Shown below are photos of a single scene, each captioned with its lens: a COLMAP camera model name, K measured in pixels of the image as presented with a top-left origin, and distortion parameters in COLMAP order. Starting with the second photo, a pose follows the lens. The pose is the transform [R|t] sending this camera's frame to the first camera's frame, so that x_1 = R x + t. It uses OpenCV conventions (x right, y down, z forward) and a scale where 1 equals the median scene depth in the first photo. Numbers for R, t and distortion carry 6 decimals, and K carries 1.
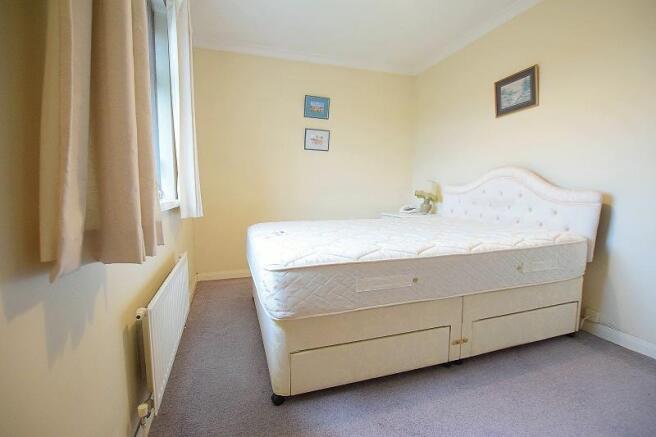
lens RADIAL K [[294.0, 0, 325.9], [0, 294.0, 220.8], [0, 0, 1]] dist [-0.022963, 0.000661]
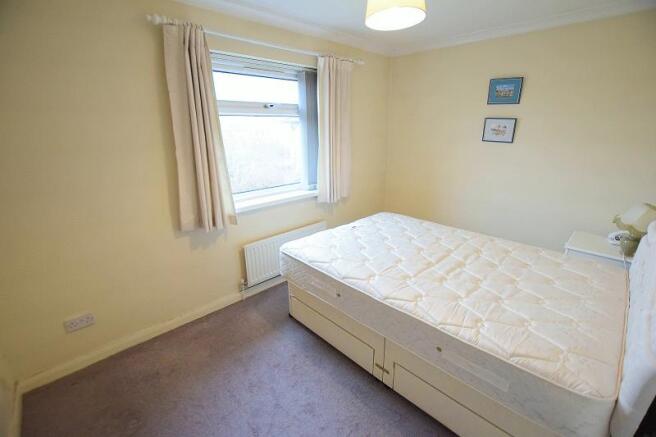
lens RADIAL K [[294.0, 0, 325.3], [0, 294.0, 216.7], [0, 0, 1]] dist [-0.022963, 0.000661]
pose [[0.443527, 0.268494, -0.855099, 0.559750], [-0.094597, 0.962769, 0.253235, -0.202000], [0.891255, -0.031427, 0.452413, 0.144834]]
